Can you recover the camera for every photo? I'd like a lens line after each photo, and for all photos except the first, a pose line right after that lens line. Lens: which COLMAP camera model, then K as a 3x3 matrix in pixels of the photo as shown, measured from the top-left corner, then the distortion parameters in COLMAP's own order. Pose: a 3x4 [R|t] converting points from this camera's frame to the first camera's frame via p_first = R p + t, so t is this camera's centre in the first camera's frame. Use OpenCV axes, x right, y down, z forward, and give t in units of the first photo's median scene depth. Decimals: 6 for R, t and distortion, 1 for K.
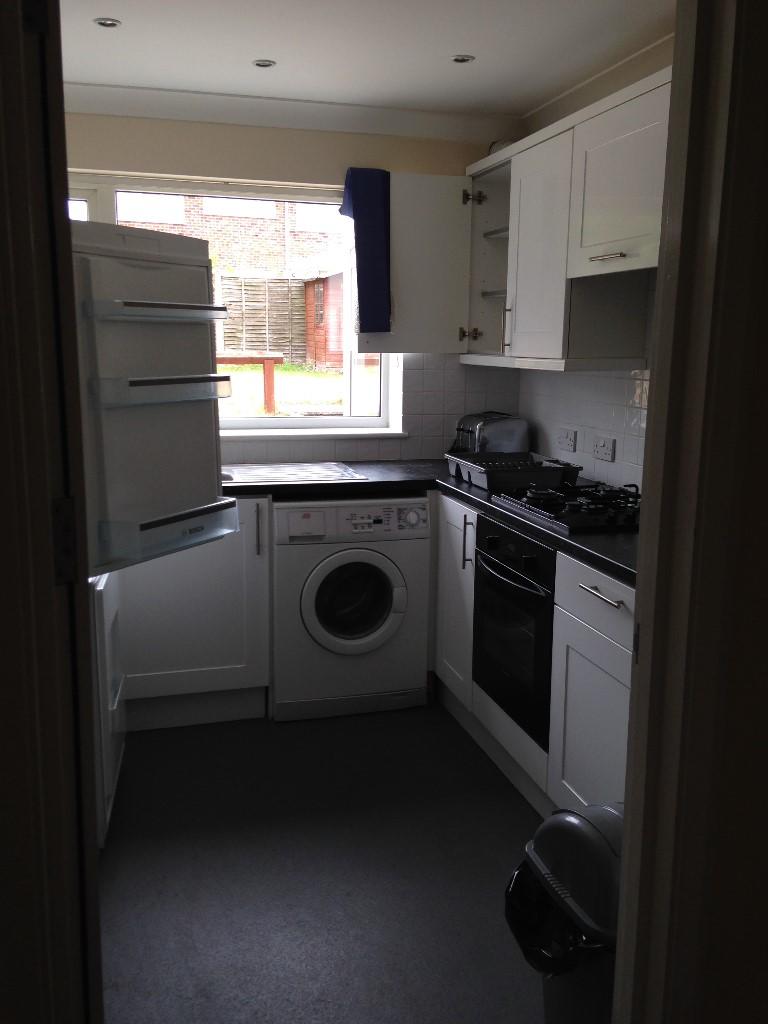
lens RADIAL K [[937.0, 0, 382.7], [0, 937.0, 501.6], [0, 0, 1]] dist [0.177100, -0.299484]
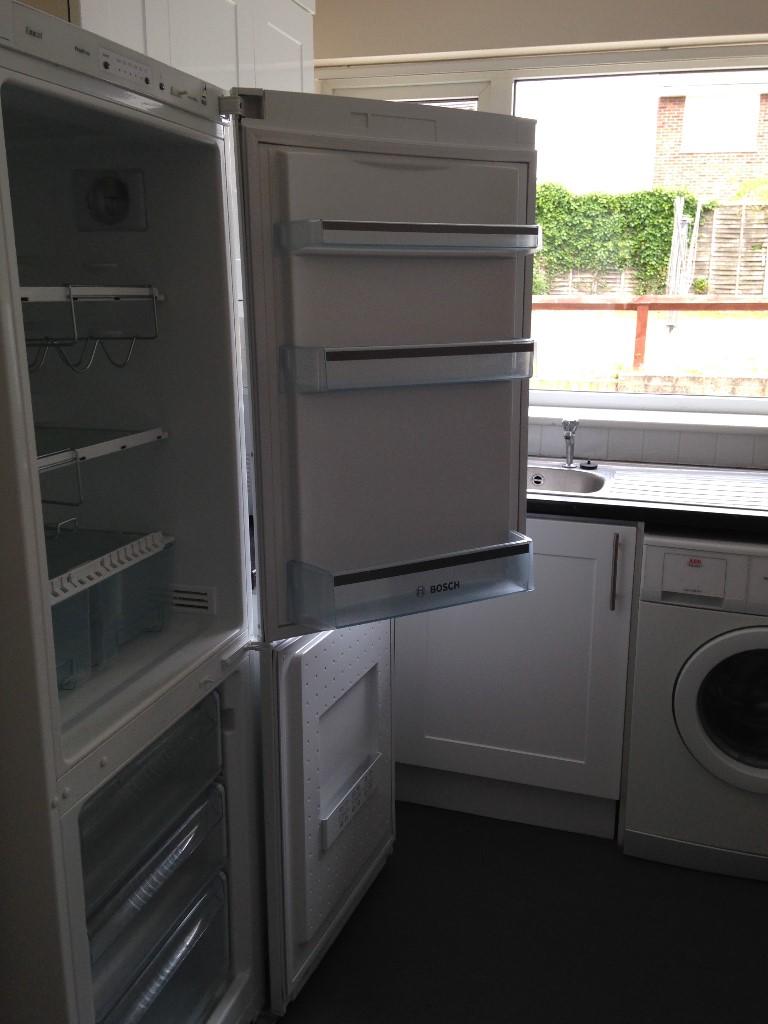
lens RADIAL K [[937.0, 0, 382.7], [0, 937.0, 501.6], [0, 0, 1]] dist [0.177100, -0.299484]
pose [[0.841045, 0.121751, -0.527086, 0.071072], [-0.091706, 0.992330, 0.082888, -0.057176], [0.533135, -0.021376, 0.845760, 0.335219]]
